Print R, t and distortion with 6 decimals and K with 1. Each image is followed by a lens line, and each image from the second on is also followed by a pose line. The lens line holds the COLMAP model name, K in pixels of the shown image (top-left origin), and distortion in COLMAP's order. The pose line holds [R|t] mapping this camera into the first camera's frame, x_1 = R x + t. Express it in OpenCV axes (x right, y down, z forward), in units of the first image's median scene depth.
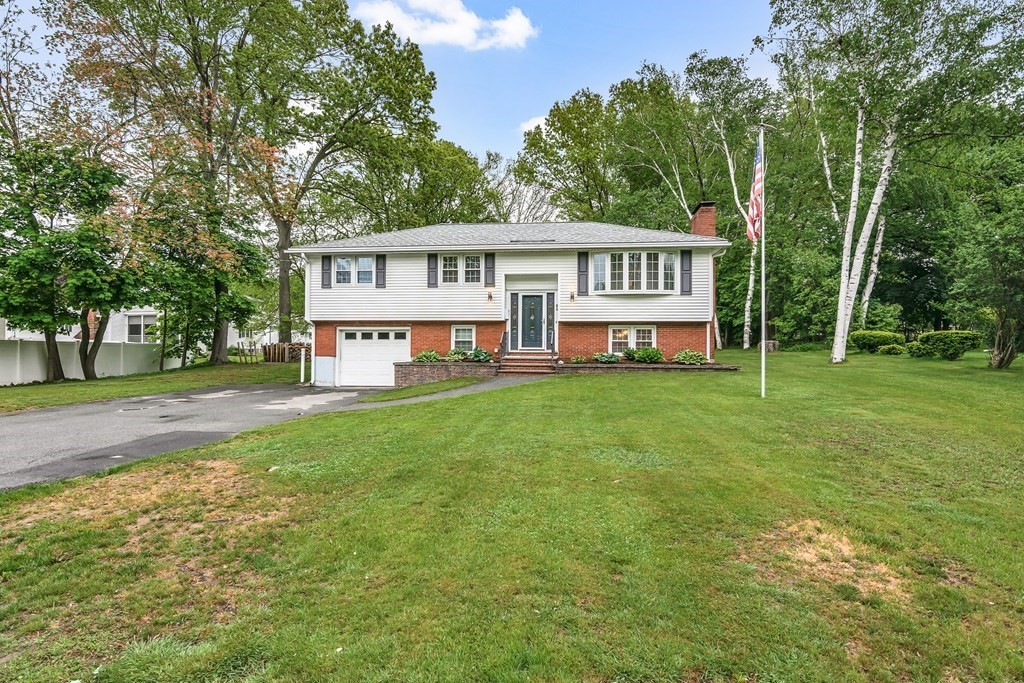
lens RADIAL K [[523.2, 0, 517.9], [0, 523.2, 342.6], [0, 0, 1]] dist [-0.001372, -0.000134]
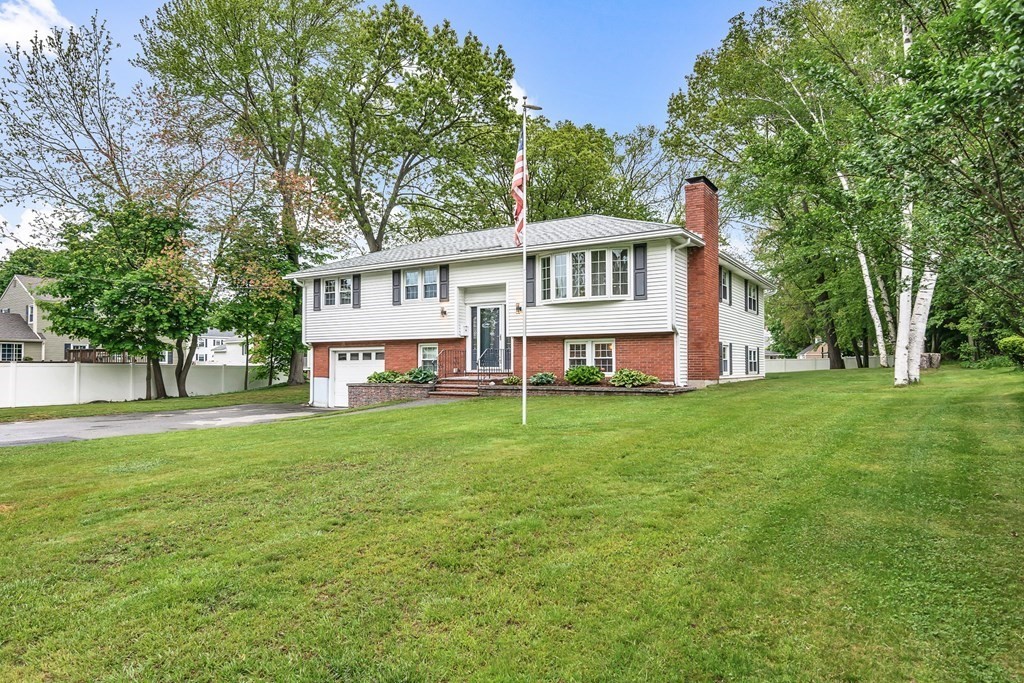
lens RADIAL K [[644.6, 0, 508.5], [0, 644.6, 346.4], [0, 0, 1]] dist [-0.002041, 0.000840]
pose [[0.900692, -0.021939, -0.433904, 0.531467], [0.012674, 0.999626, -0.024233, 0.001319], [0.434273, 0.016327, 0.900633, 0.028150]]
